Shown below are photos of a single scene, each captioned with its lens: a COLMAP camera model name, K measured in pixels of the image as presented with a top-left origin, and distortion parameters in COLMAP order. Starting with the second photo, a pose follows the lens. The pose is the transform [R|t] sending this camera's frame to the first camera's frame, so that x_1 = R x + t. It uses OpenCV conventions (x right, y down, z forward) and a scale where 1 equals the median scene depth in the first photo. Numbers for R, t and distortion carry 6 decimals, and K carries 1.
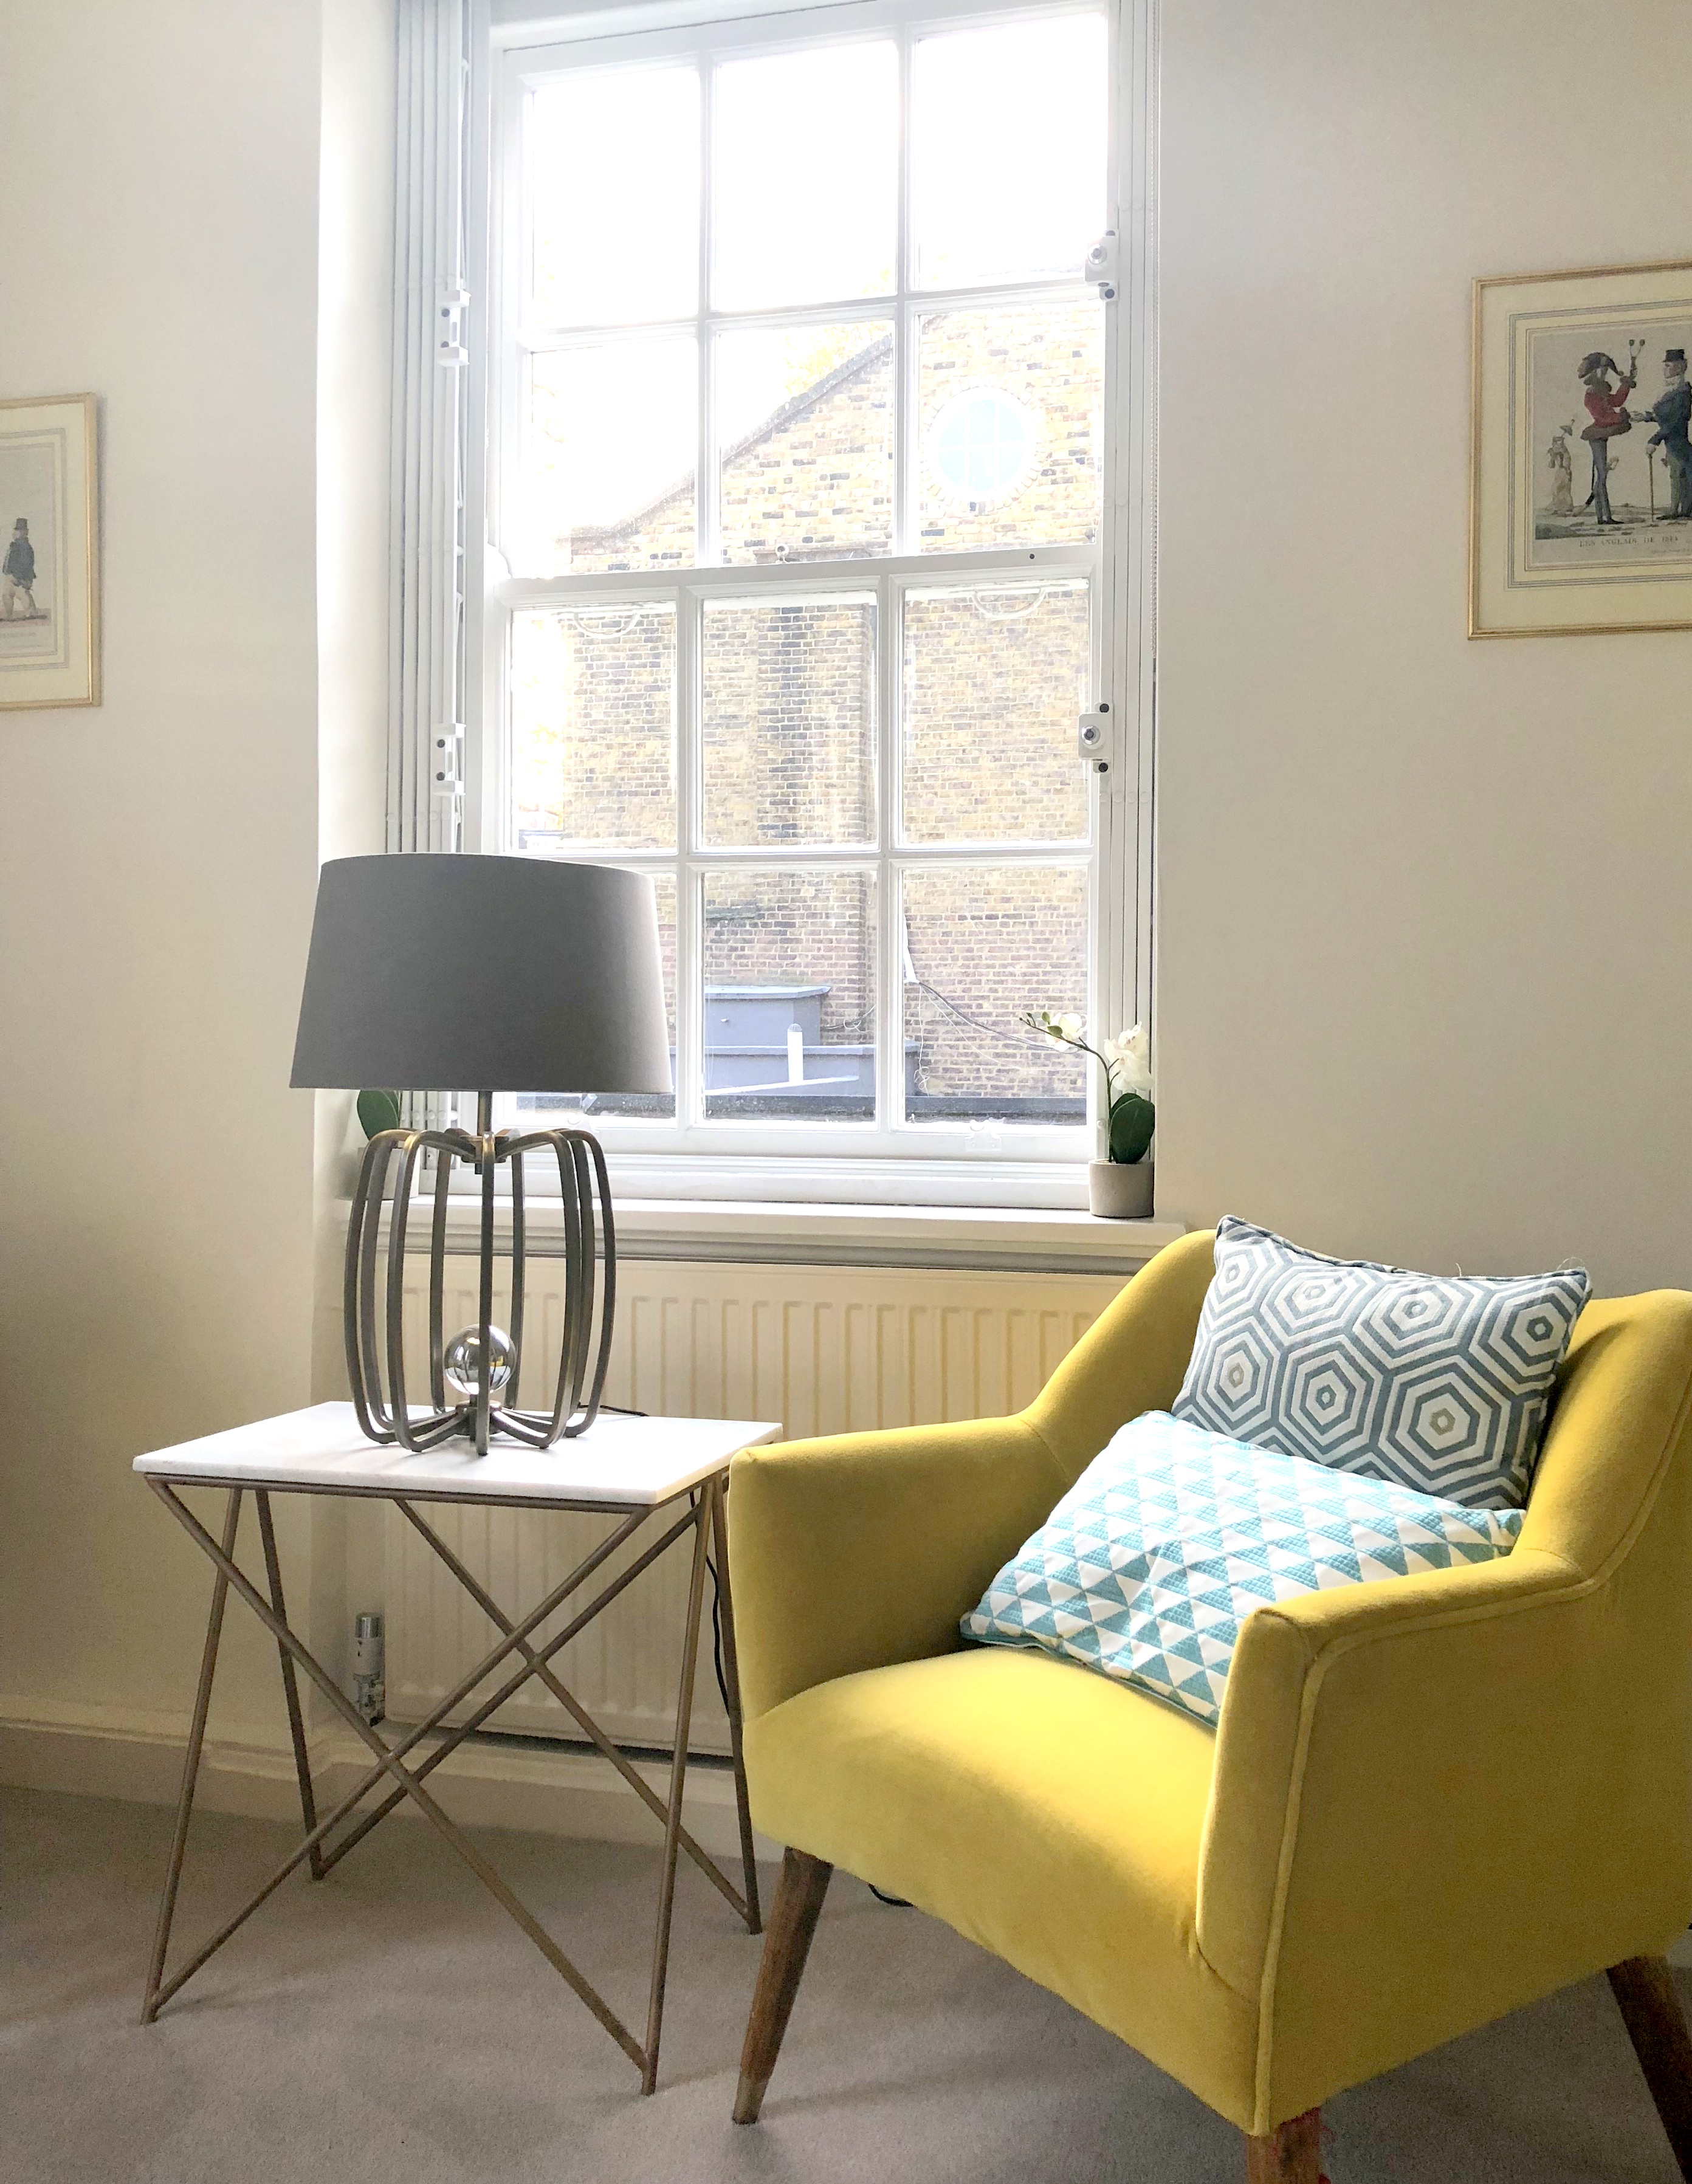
lens RADIAL K [[2350.5, 0, 849.6], [0, 2350.5, 1091.7], [0, 0, 1]] dist [0.122869, 0.000000]
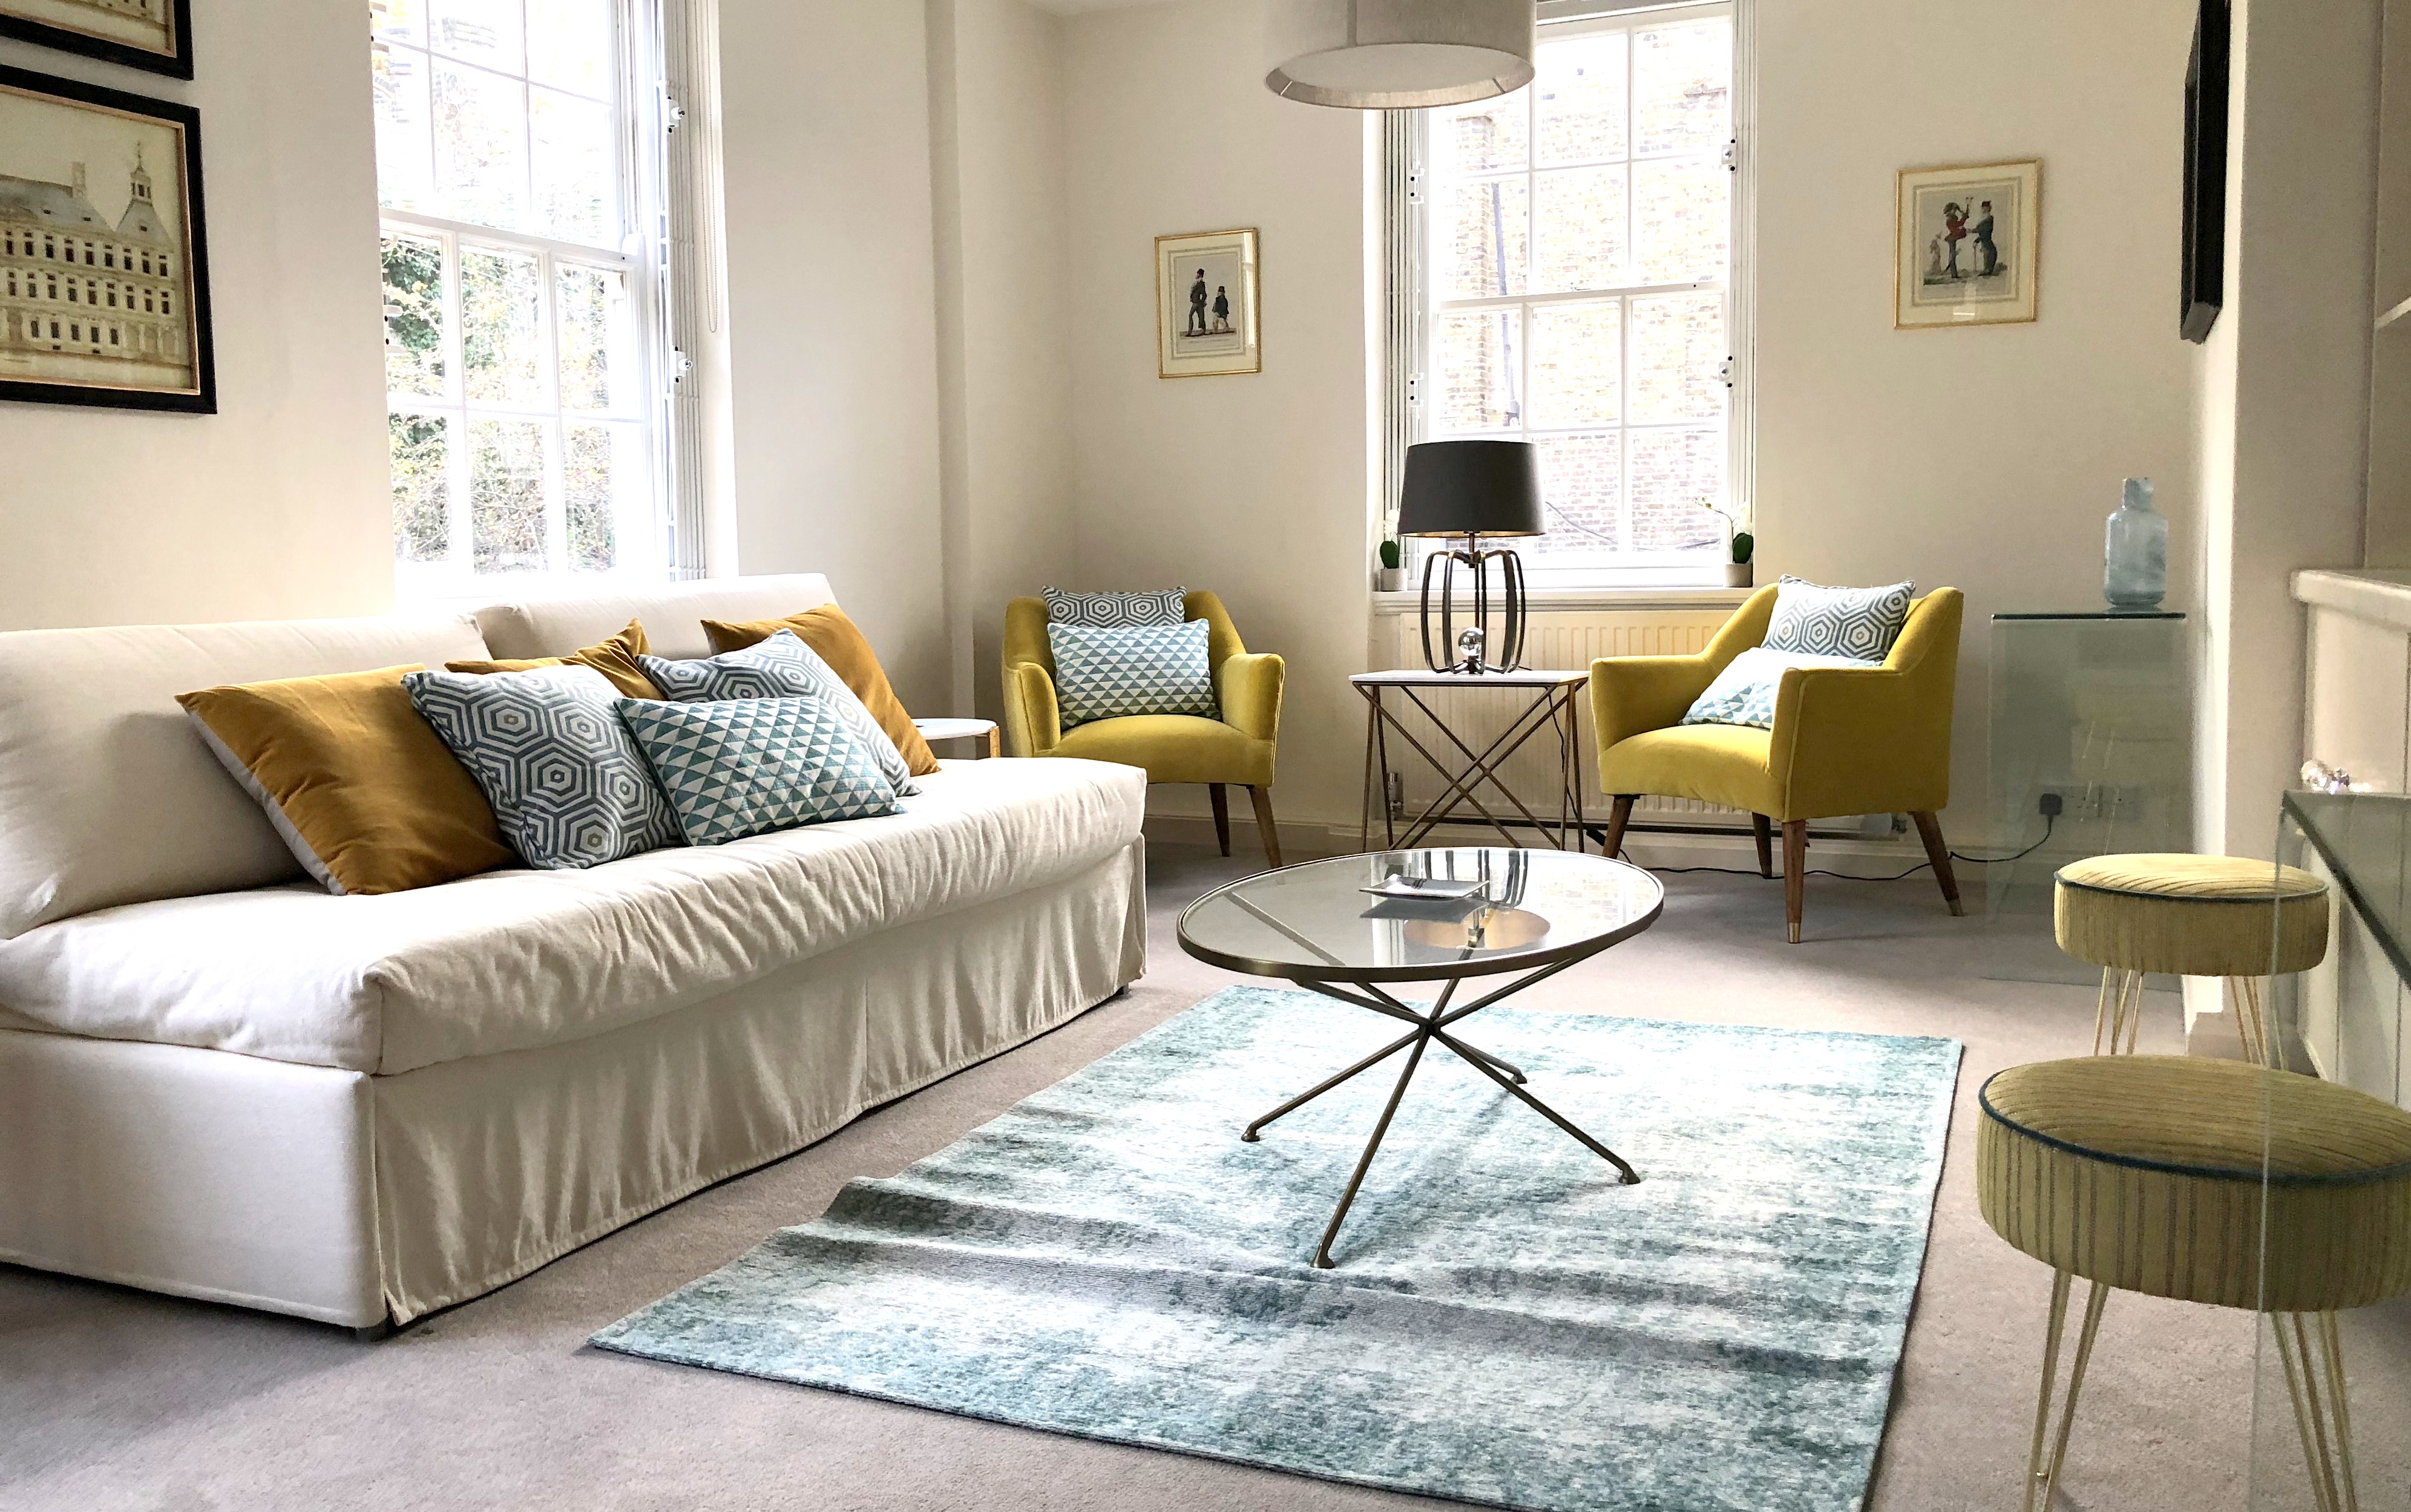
lens RADIAL K [[2002.3, 0, 1194.3], [0, 2002.3, 748.0], [0, 0, 1]] dist [0.056147, 0.000174]
pose [[0.990446, -0.008172, -0.137658, -0.148157], [0.018614, 0.997030, 0.074734, 0.057196], [0.136639, -0.076583, 0.987656, -1.072941]]
